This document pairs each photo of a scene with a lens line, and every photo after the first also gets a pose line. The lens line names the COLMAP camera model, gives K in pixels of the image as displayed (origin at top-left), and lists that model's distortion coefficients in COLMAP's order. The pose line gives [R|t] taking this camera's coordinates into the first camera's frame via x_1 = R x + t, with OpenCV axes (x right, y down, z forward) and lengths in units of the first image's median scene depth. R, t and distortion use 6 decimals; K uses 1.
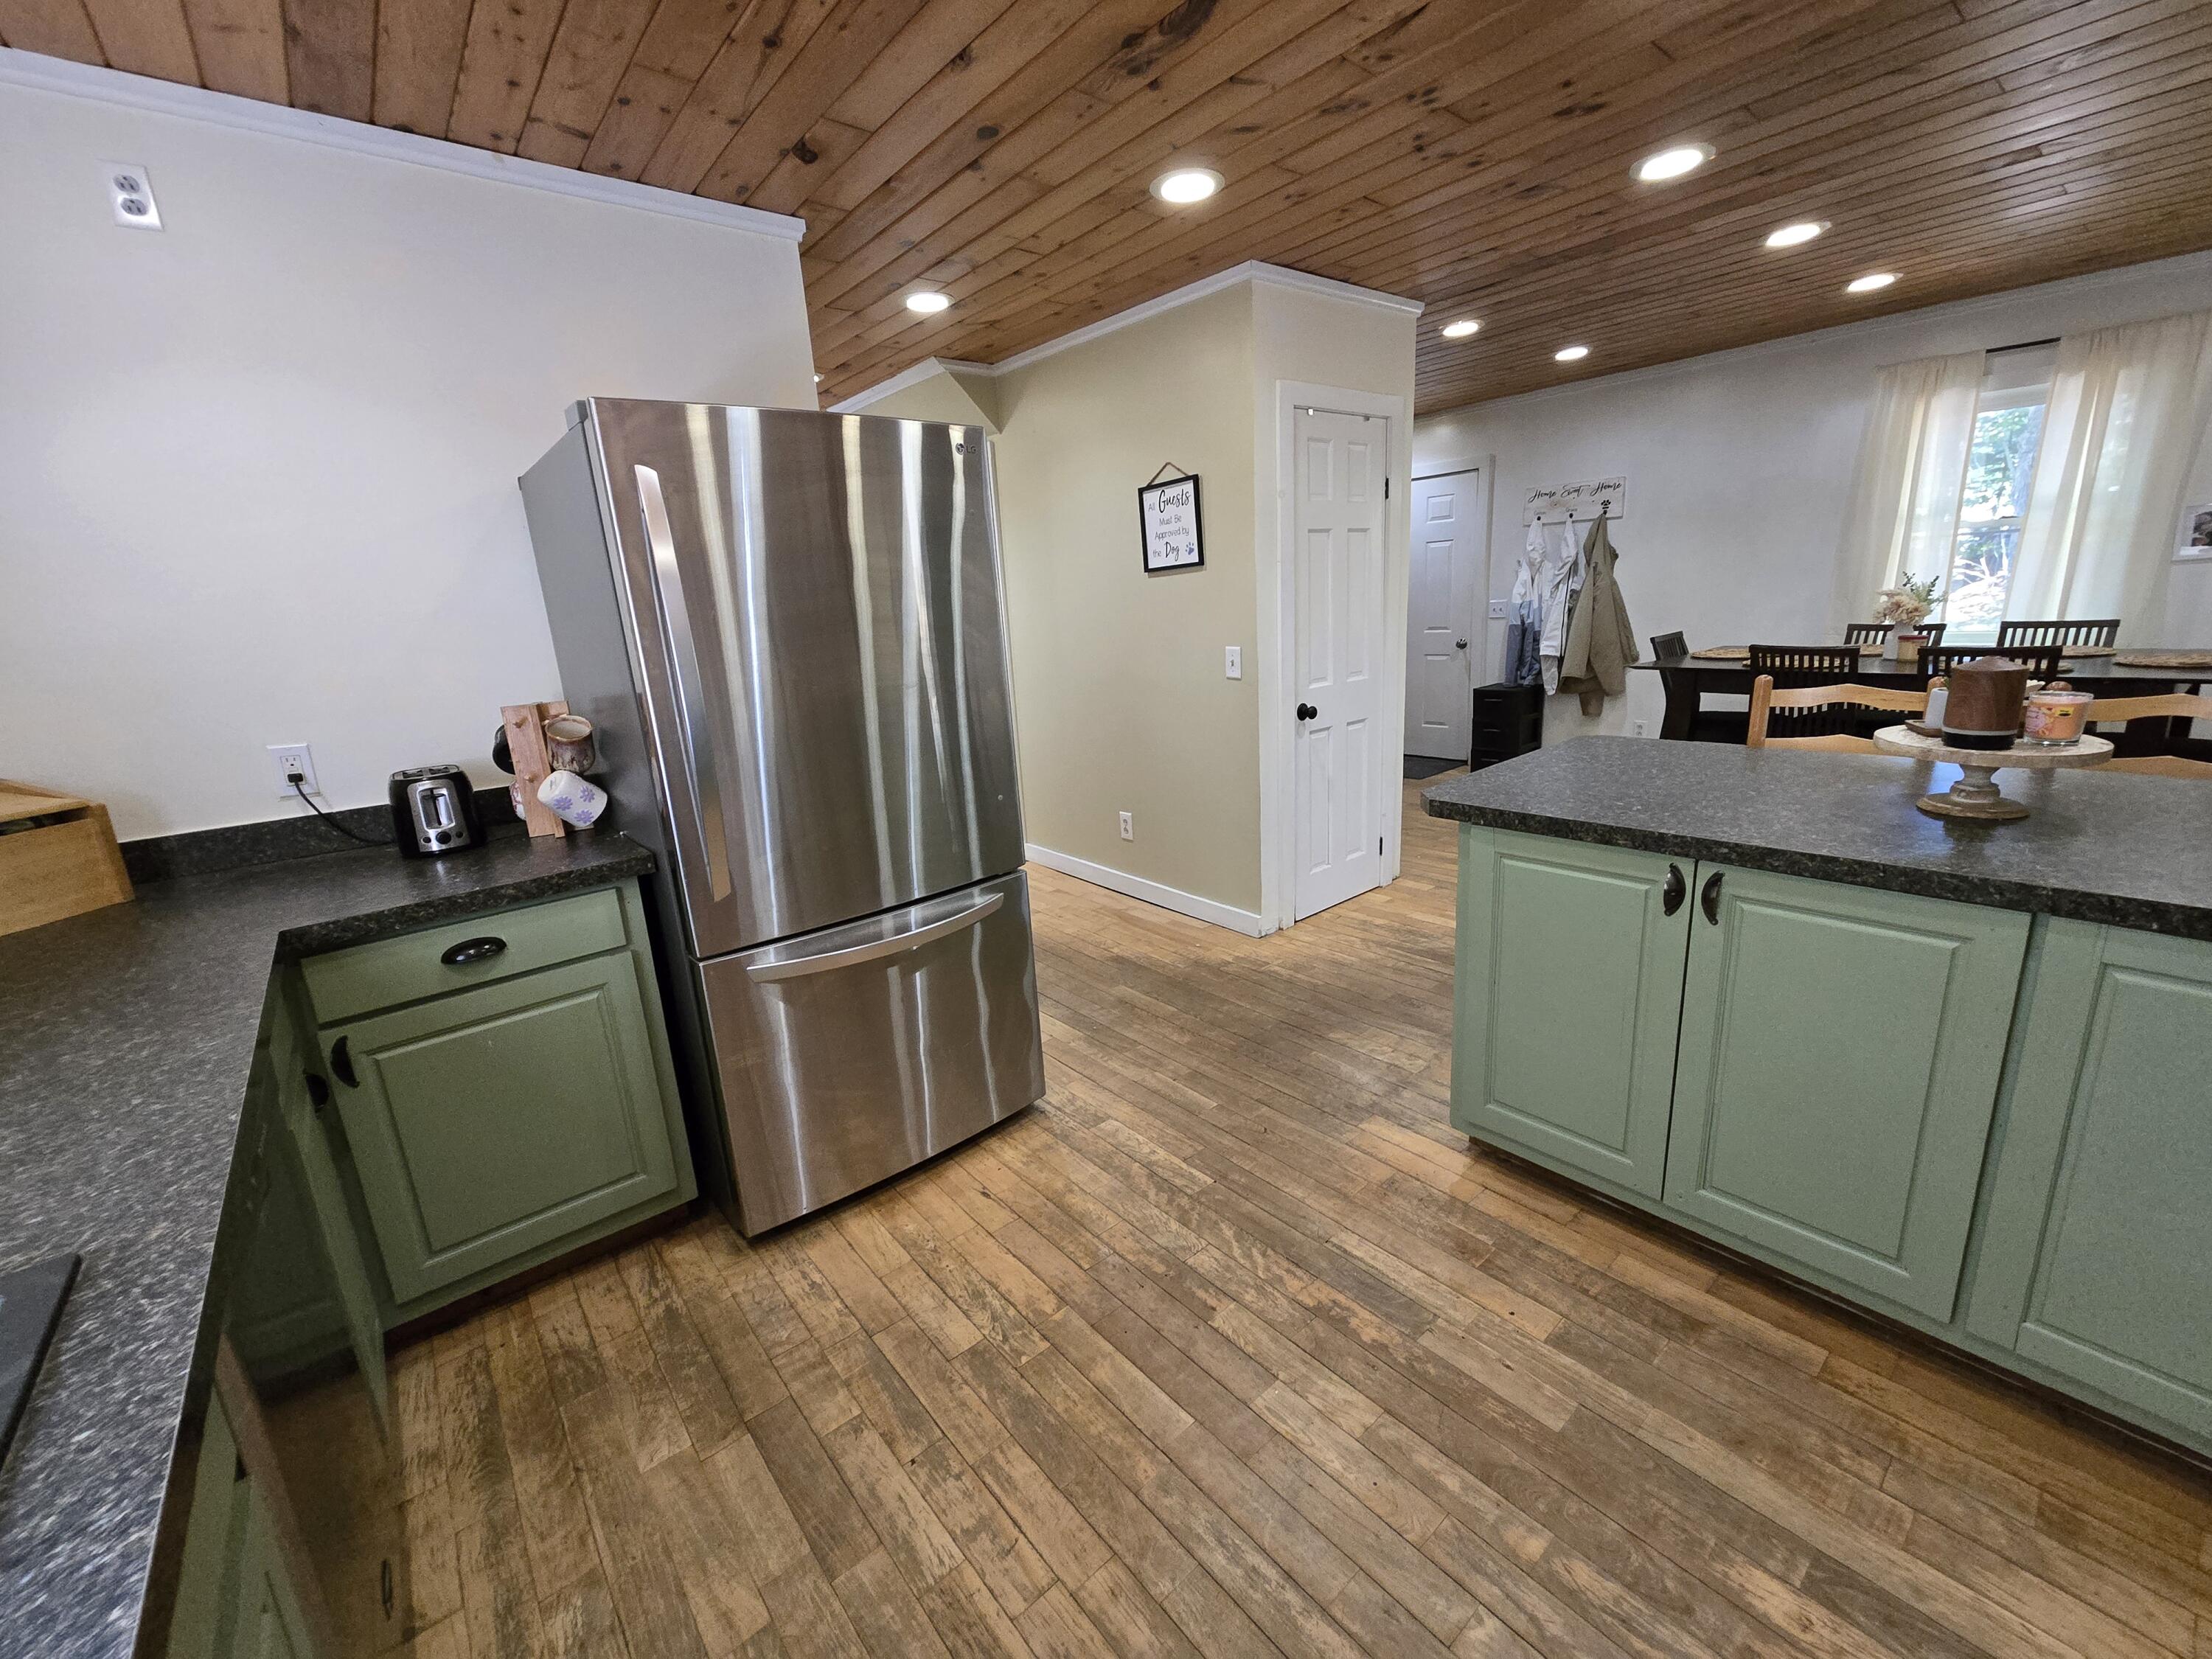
lens RADIAL K [[902.4, 0, 1105.8], [0, 902.4, 813.8], [0, 0, 1]] dist [-0.002097, -0.000382]
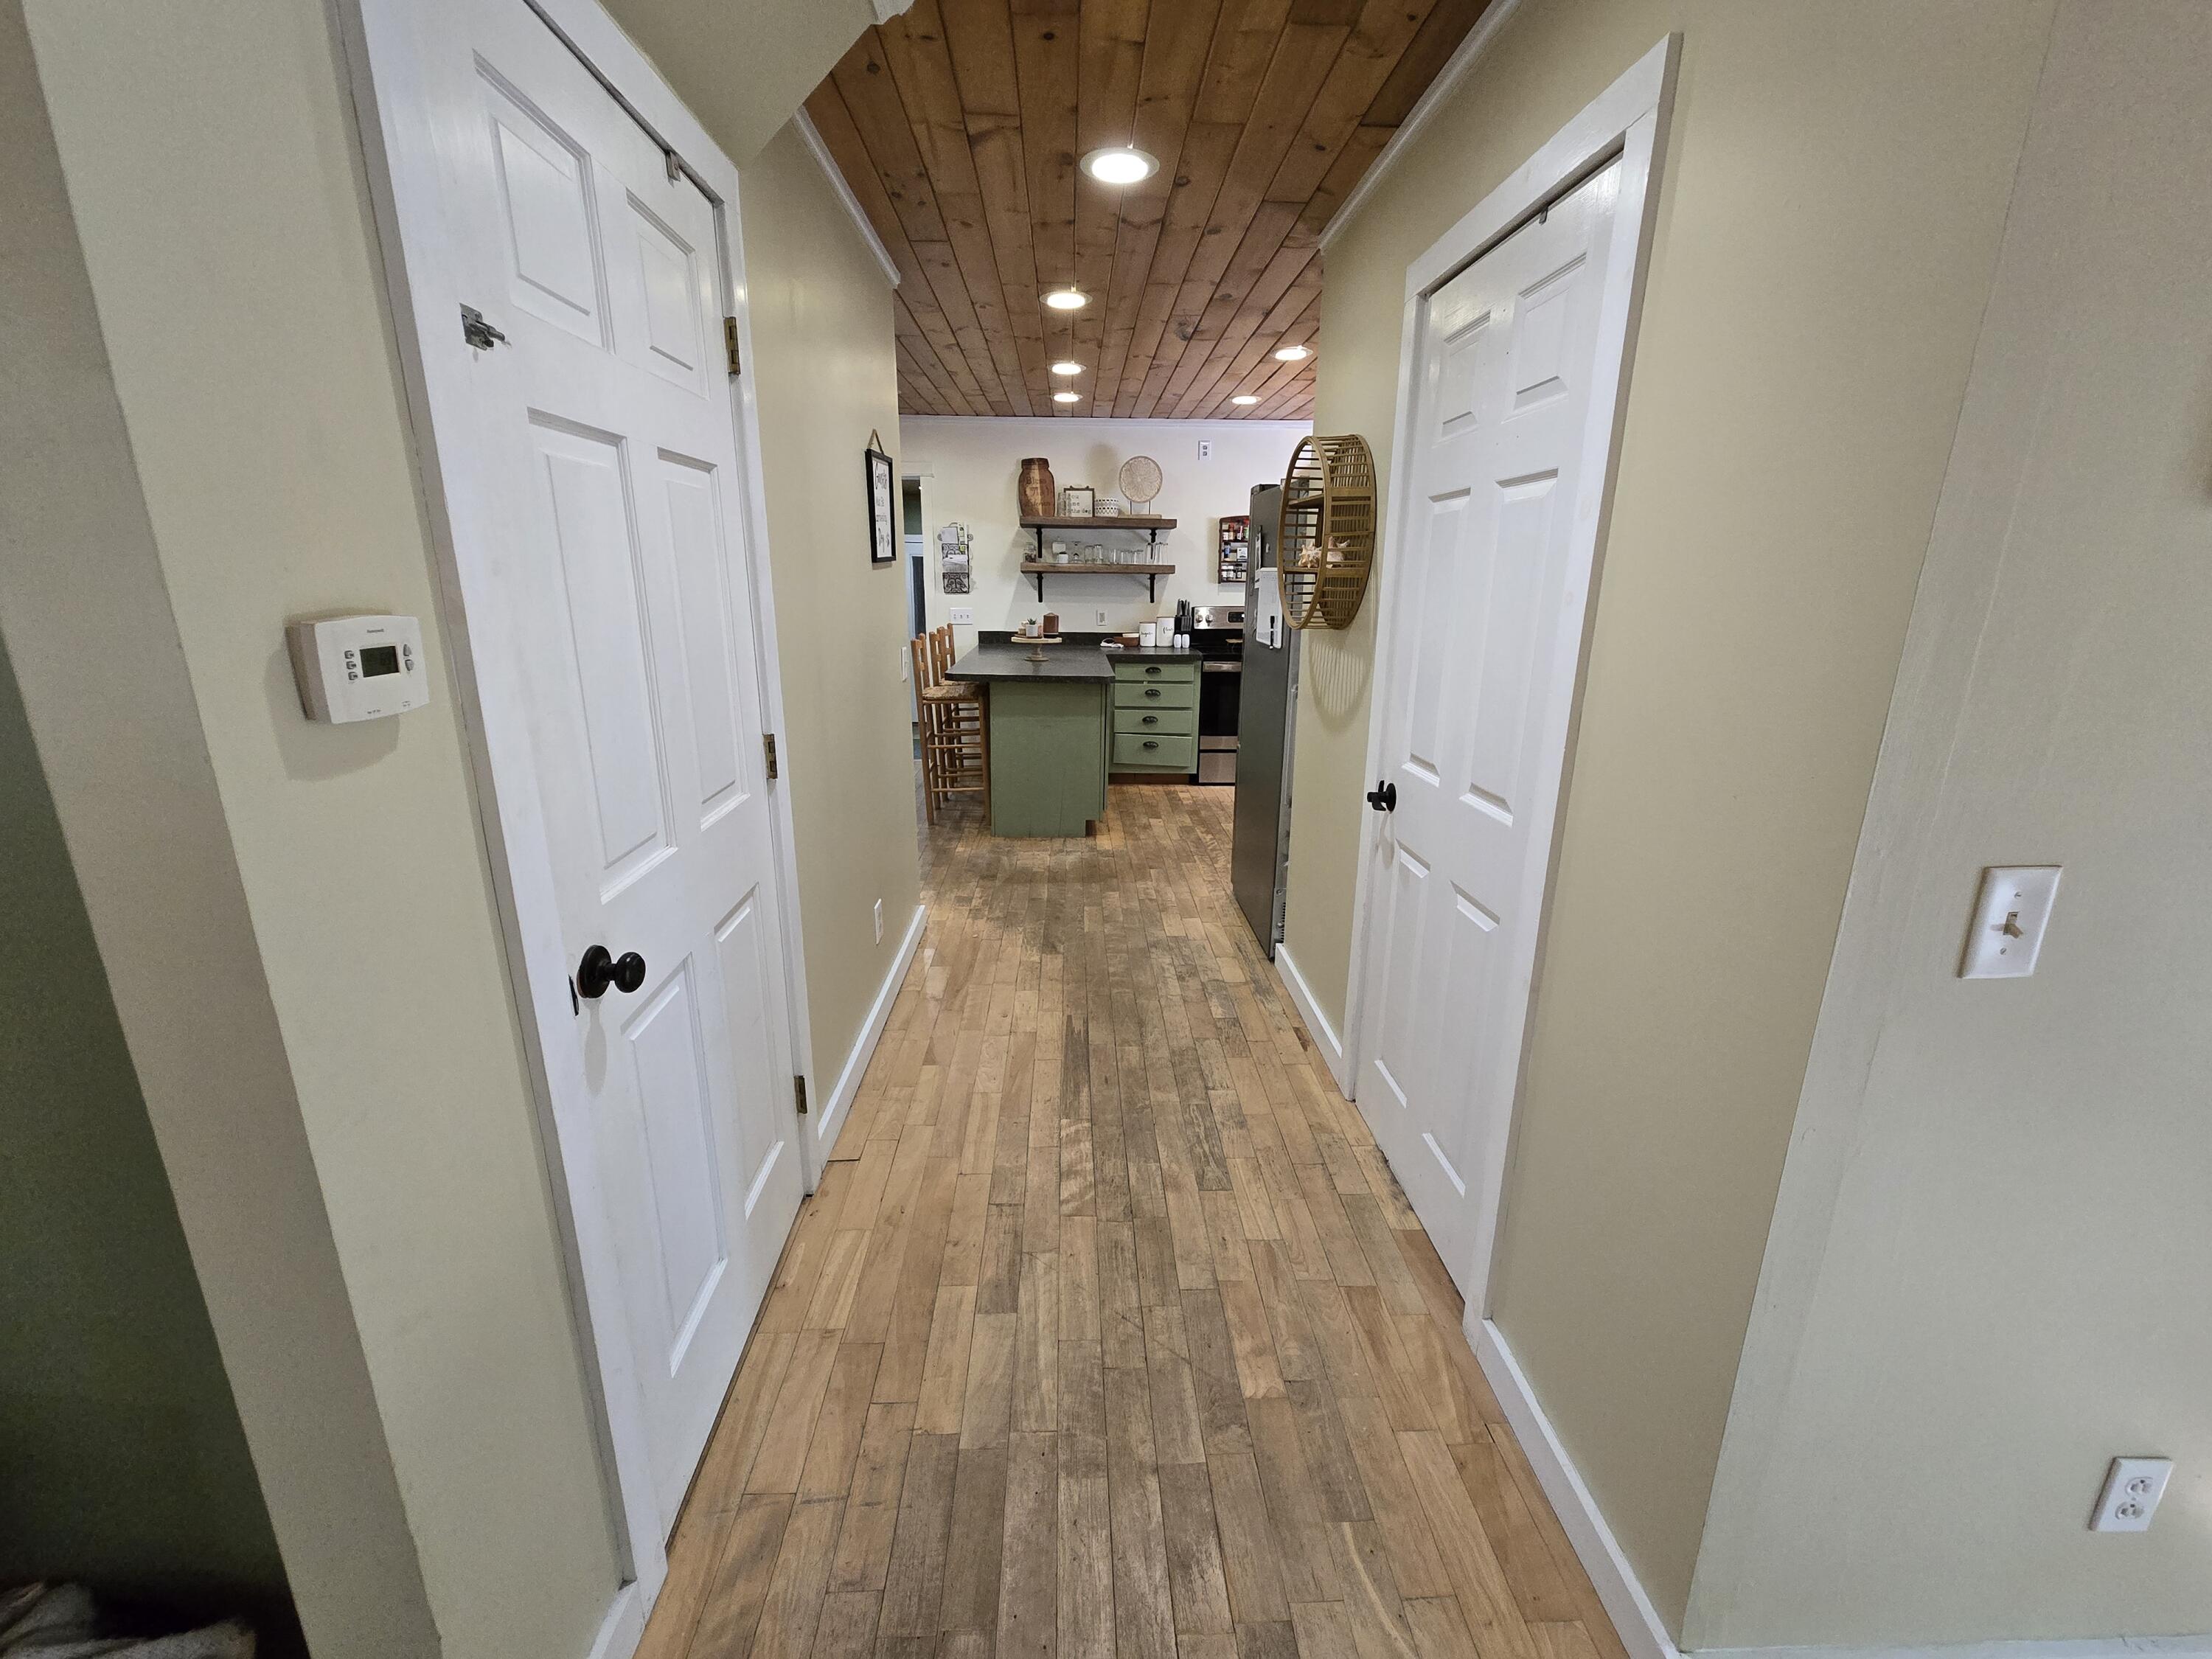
lens RADIAL K [[902.4, 0, 1105.8], [0, 902.4, 813.8], [0, 0, 1]] dist [-0.002097, -0.000382]
pose [[-0.790733, -0.110154, 0.602169, -0.768392], [0.179011, 0.899071, 0.399532, -0.450651], [-0.585403, 0.423718, -0.691207, 1.951690]]
